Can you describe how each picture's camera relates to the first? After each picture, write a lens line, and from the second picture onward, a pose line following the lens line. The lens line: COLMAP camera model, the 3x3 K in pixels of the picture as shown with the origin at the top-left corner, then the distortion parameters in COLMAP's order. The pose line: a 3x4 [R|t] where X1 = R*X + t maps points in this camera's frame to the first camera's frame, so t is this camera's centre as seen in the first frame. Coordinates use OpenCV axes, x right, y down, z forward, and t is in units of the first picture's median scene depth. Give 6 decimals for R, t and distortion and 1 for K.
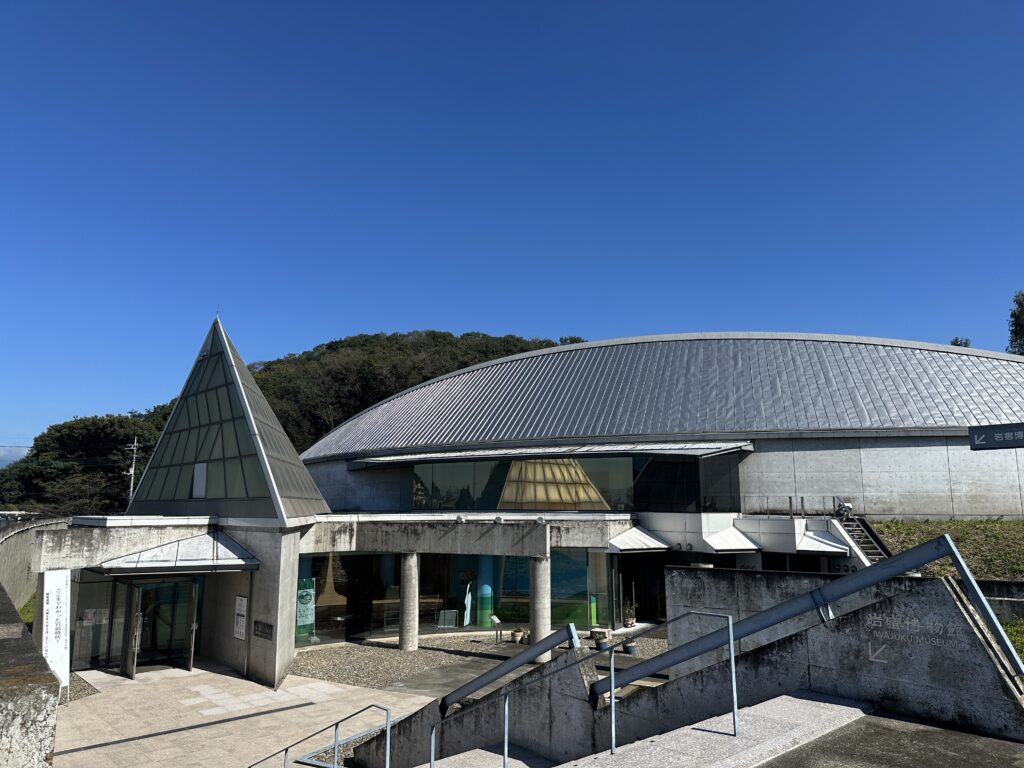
lens RADIAL K [[697.7, 0, 512.0], [0, 697.7, 384.0], [0, 0, 1]] dist [0.128665, -0.175498]
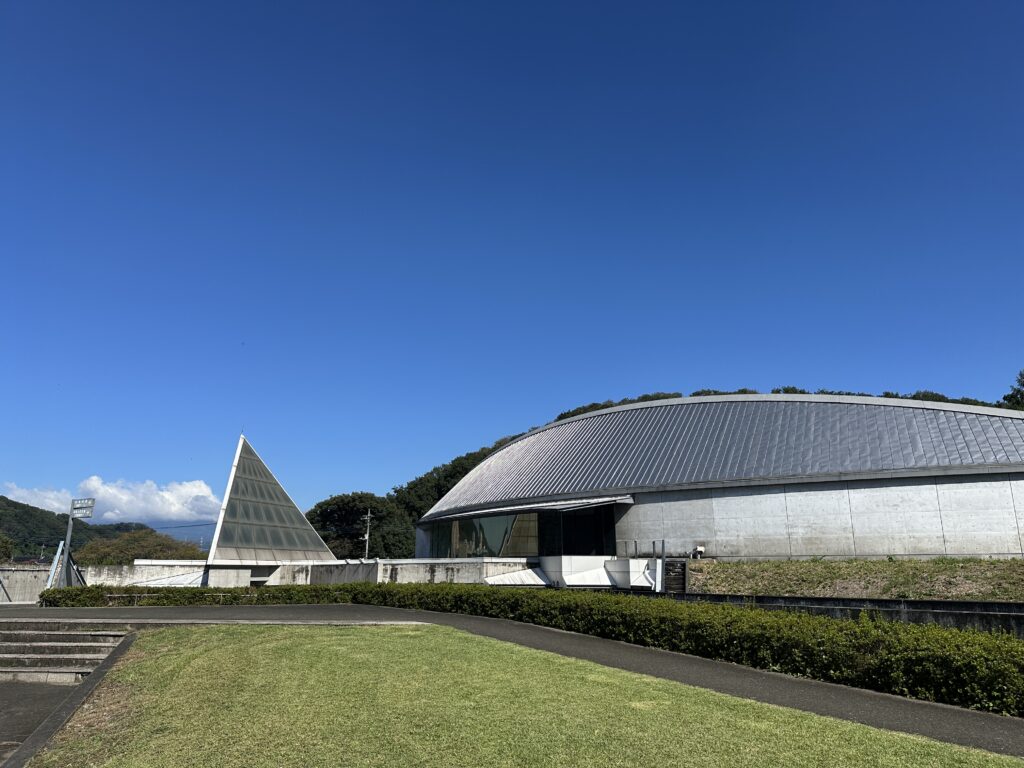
lens RADIAL K [[697.7, 0, 512.0], [0, 697.7, 384.0], [0, 0, 1]] dist [0.128665, -0.175498]
pose [[0.916519, -0.106356, -0.385592, 0.674951], [0.071742, 0.992079, -0.103115, 0.002189], [0.393505, 0.066844, 0.916889, -0.192515]]
